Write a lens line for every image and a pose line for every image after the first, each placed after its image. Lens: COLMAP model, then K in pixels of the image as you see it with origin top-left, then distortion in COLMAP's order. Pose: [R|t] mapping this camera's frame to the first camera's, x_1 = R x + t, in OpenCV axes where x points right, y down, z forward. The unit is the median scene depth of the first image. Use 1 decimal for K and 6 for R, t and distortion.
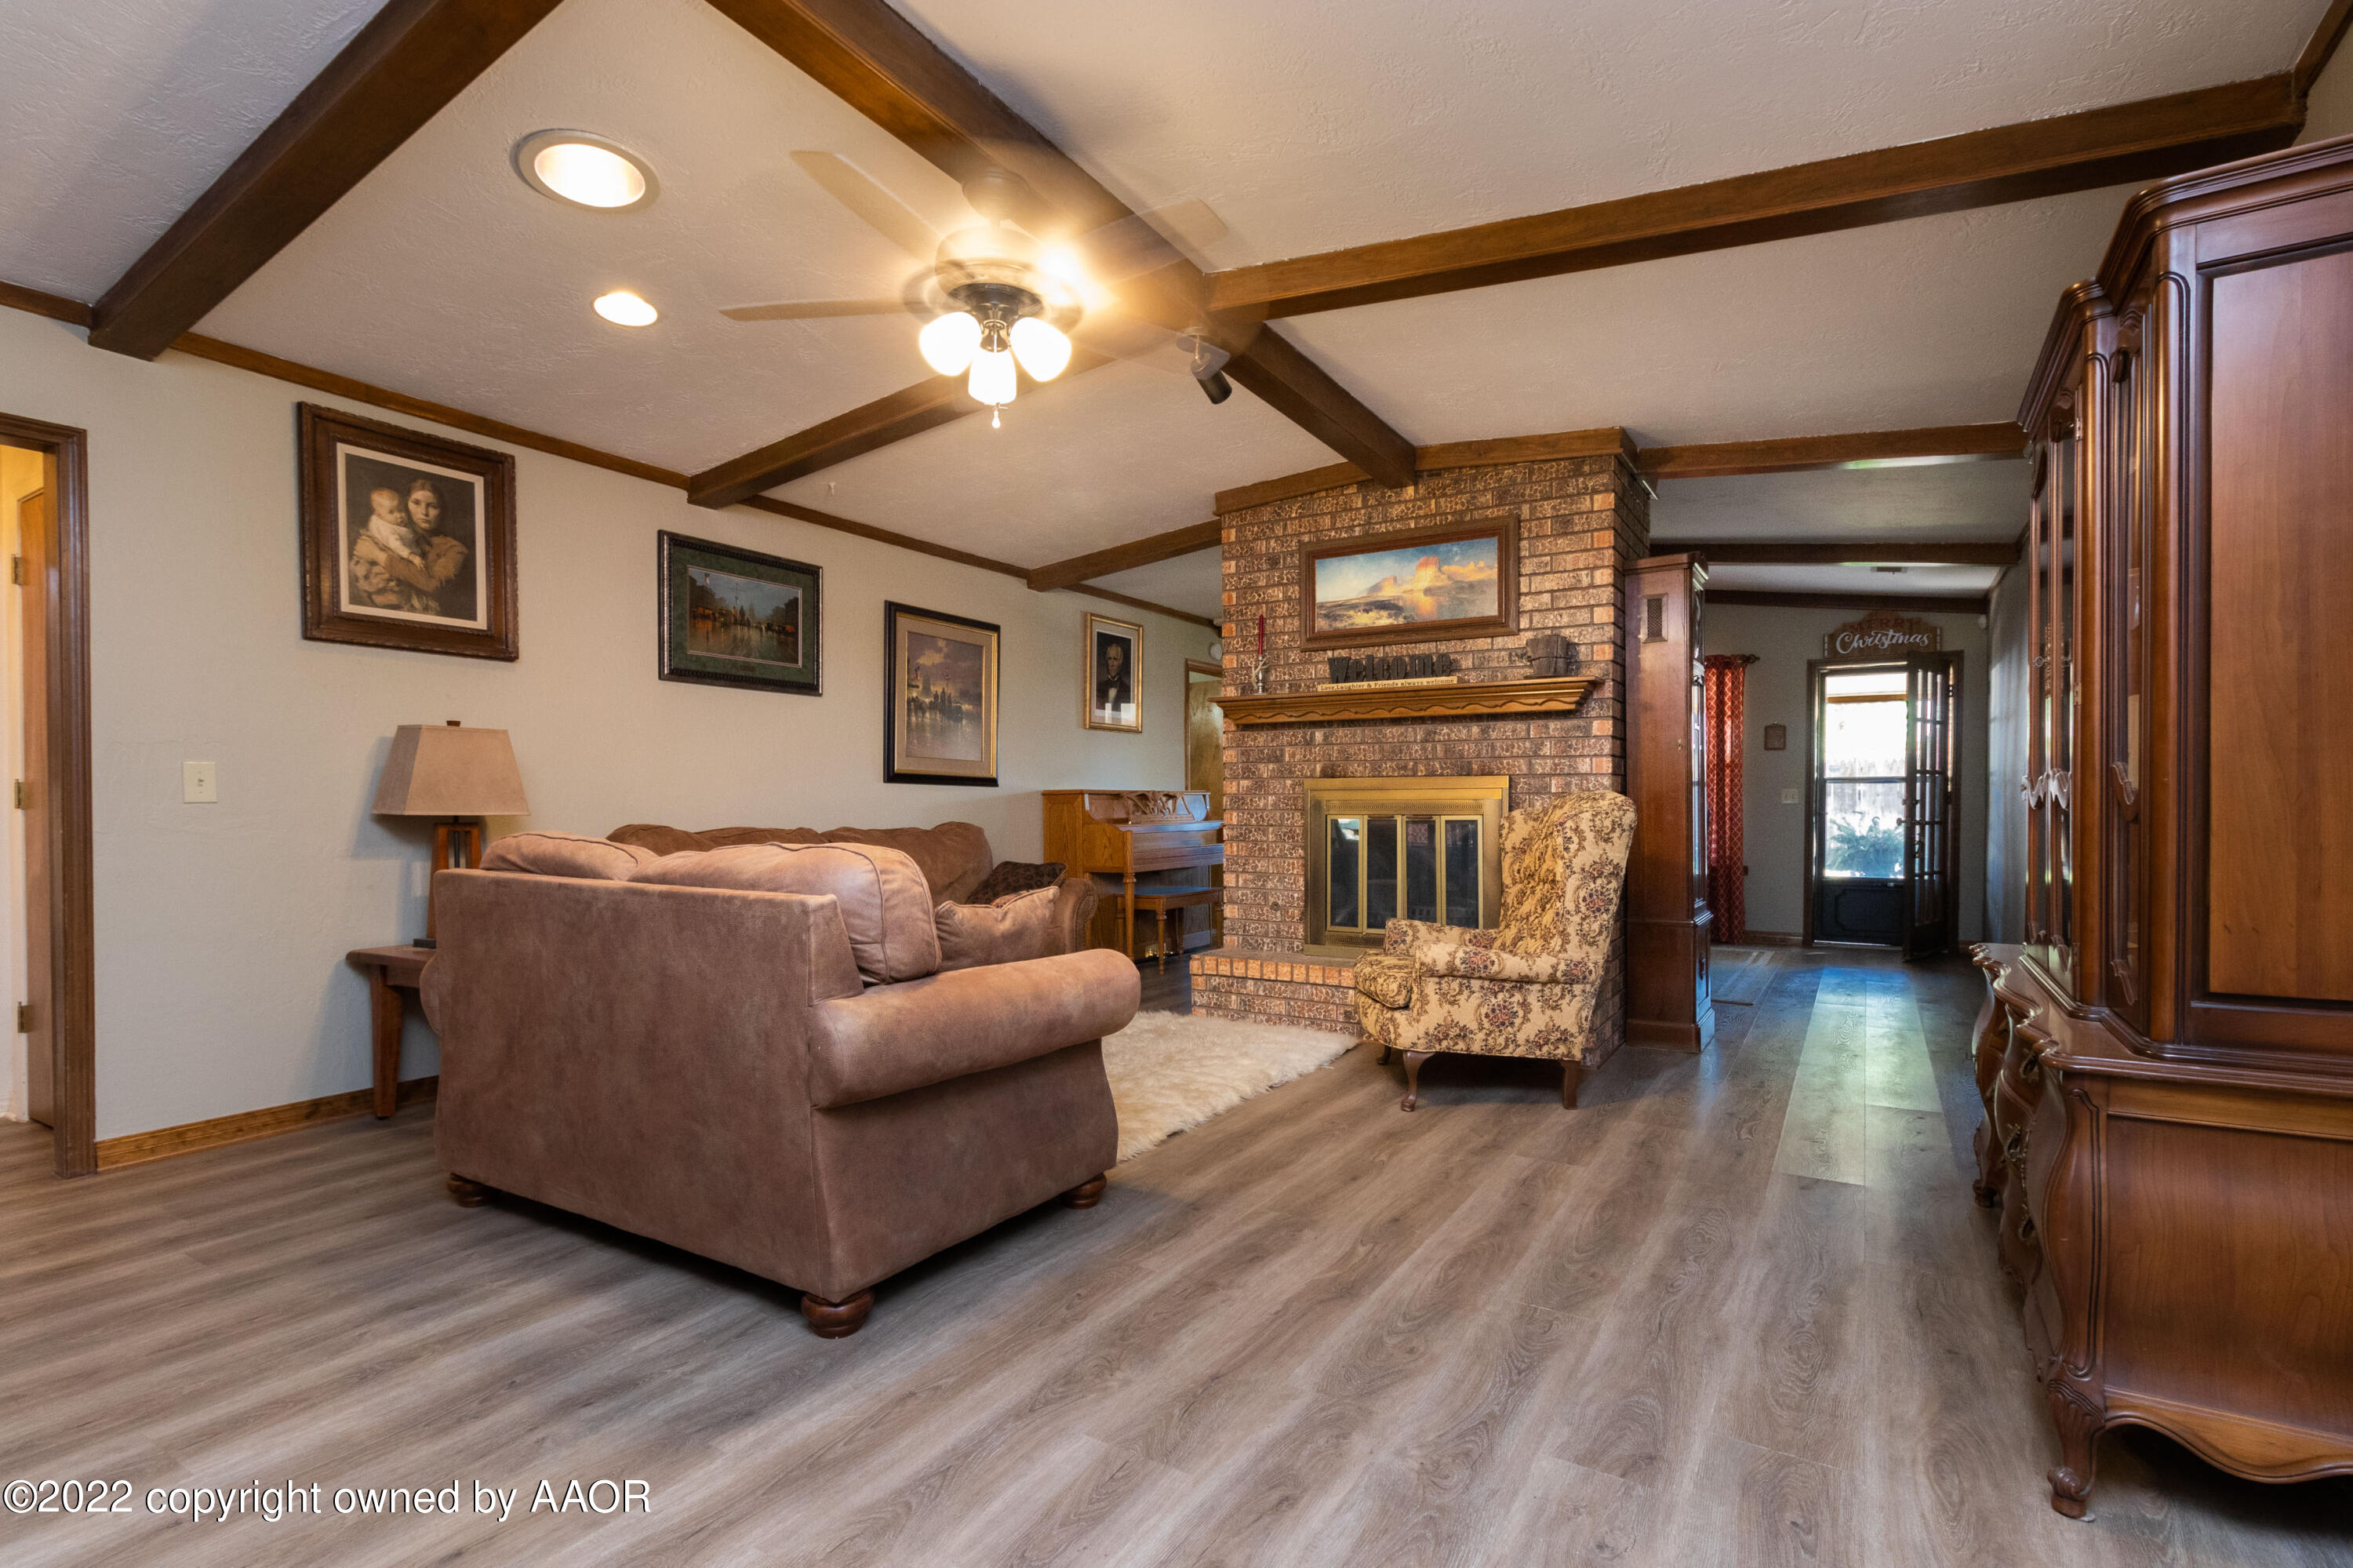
lens RADIAL K [[1105.1, 0, 1180.8], [0, 1105.1, 822.8], [0, 0, 1]] dist [-0.000299, -0.000001]
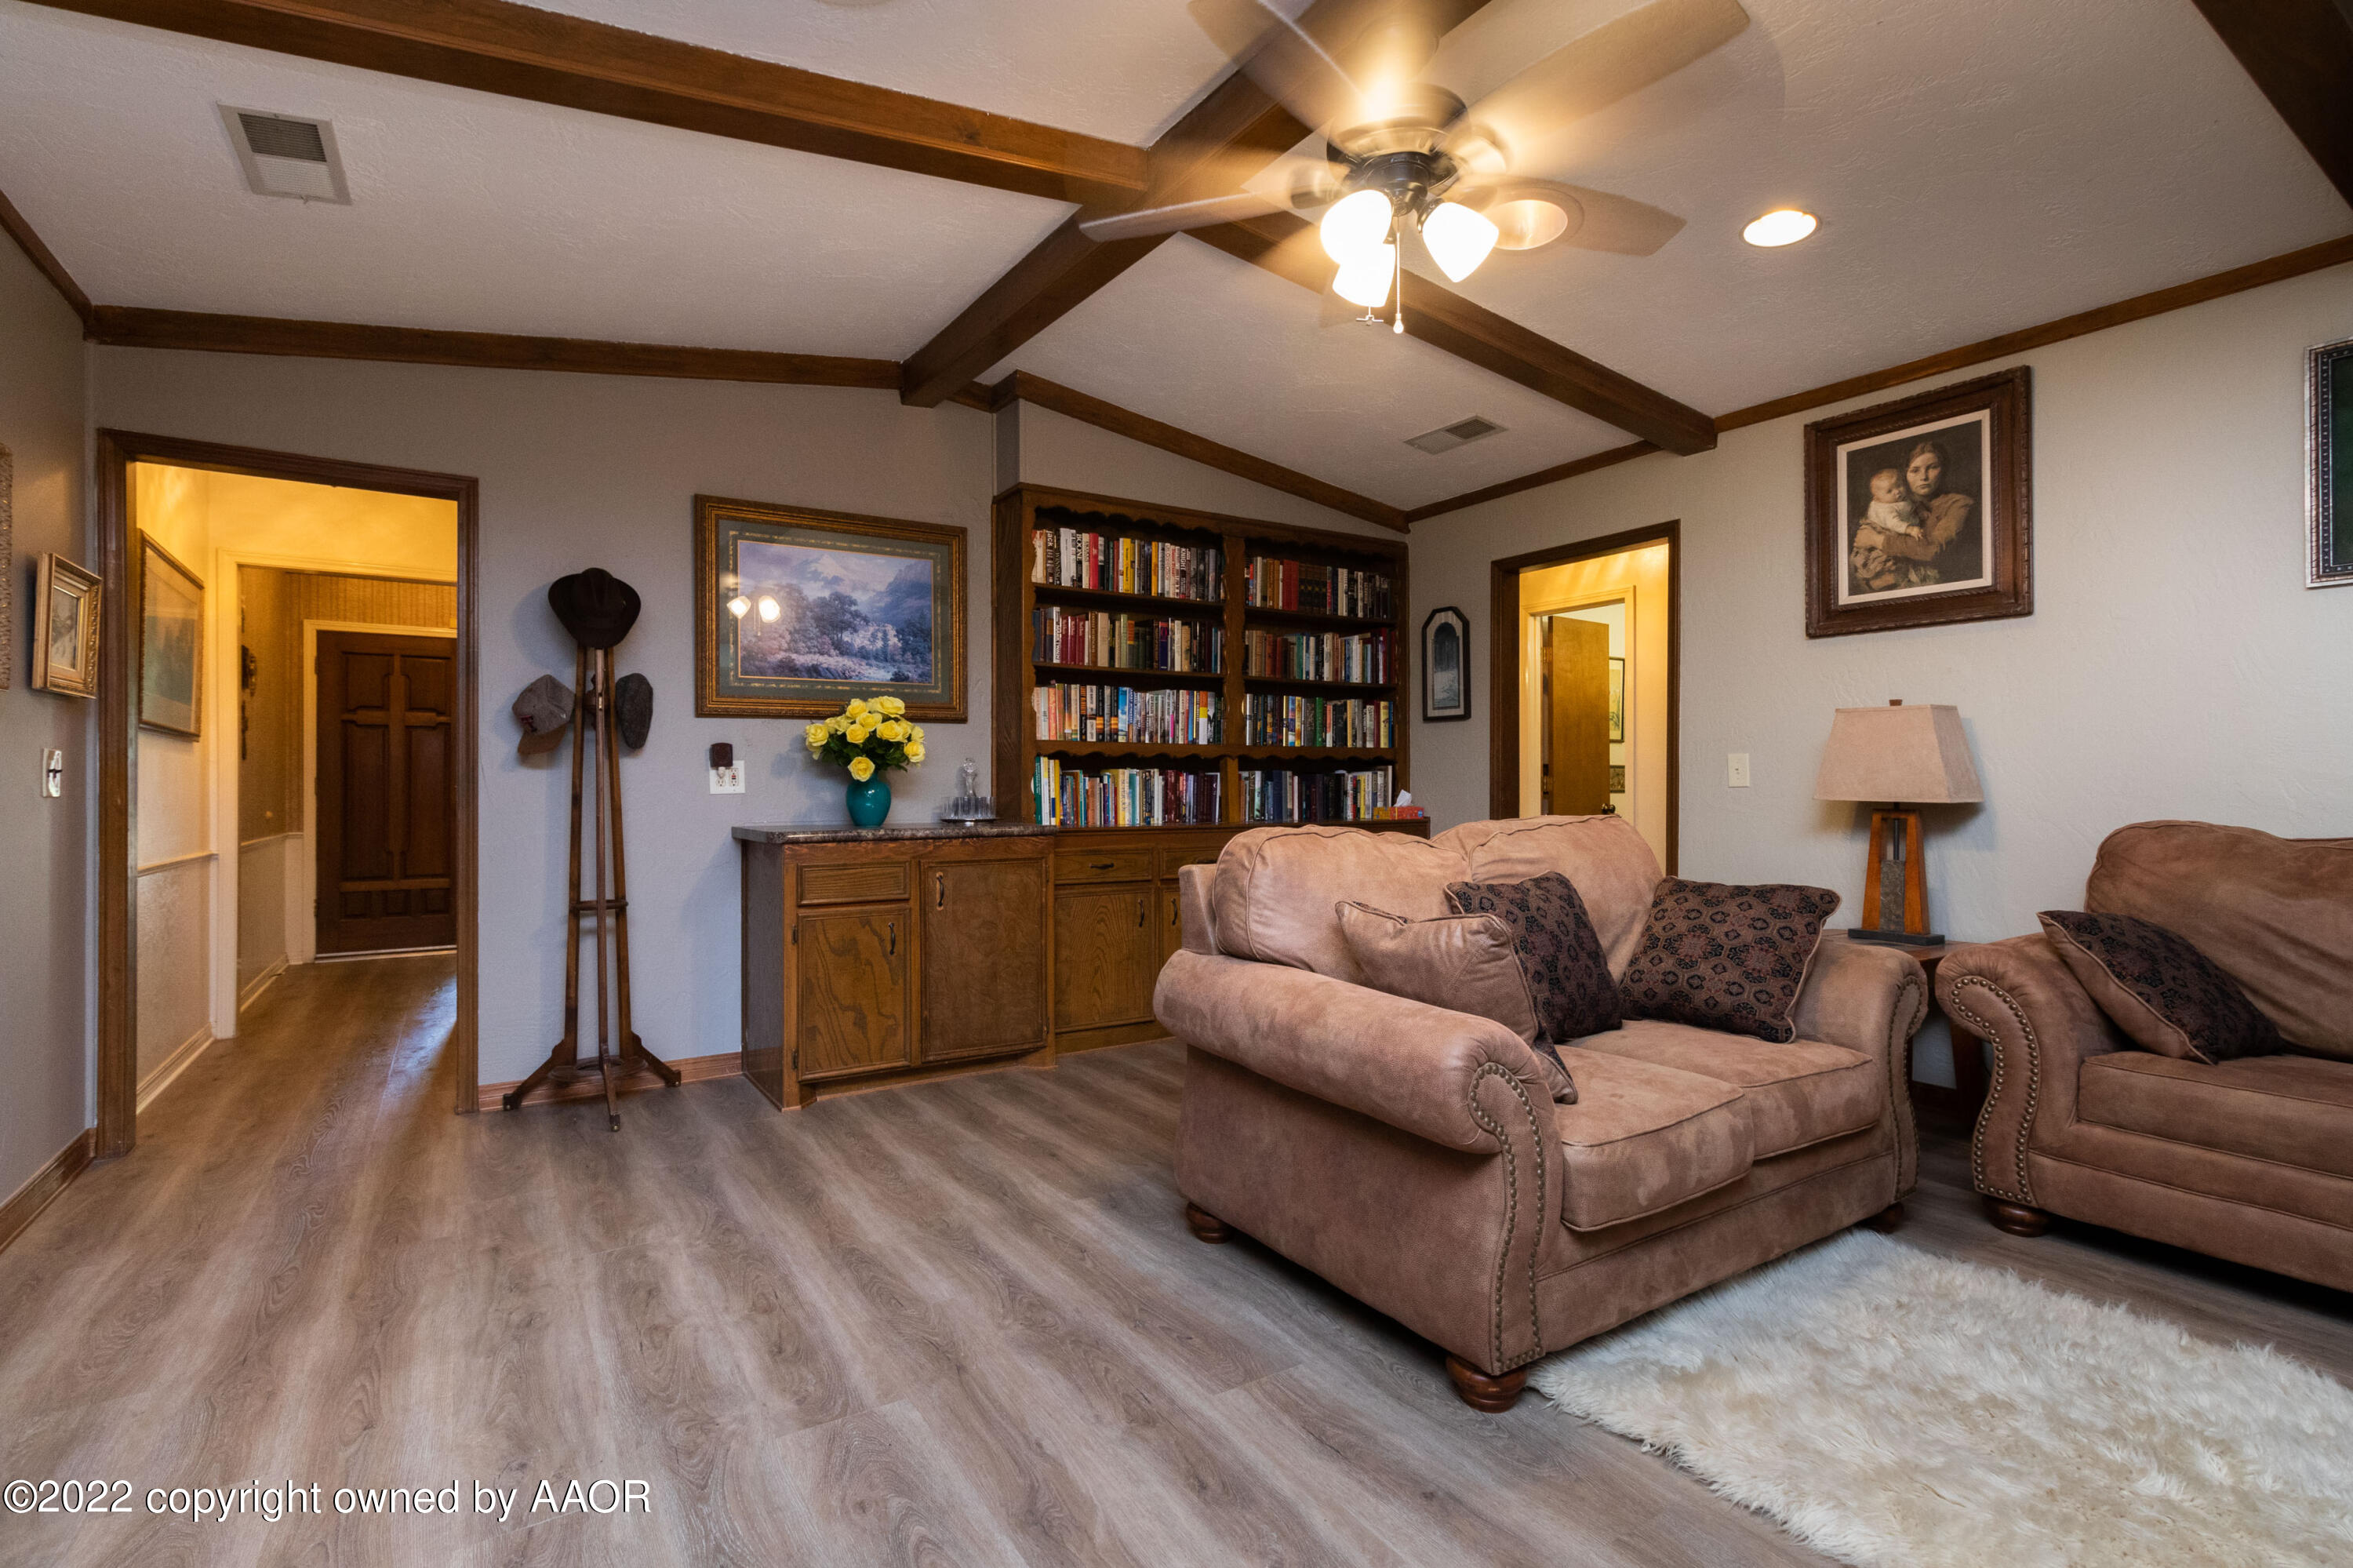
lens RADIAL K [[1116.0, 0, 1154.0], [0, 1116.0, 773.8], [0, 0, 1]] dist [0.003110, 0.001052]
pose [[-0.447132, -0.005814, -0.894449, 0.369978], [-0.015376, 0.999881, 0.001188, -0.017085], [0.894336, 0.014284, -0.447168, 0.689045]]
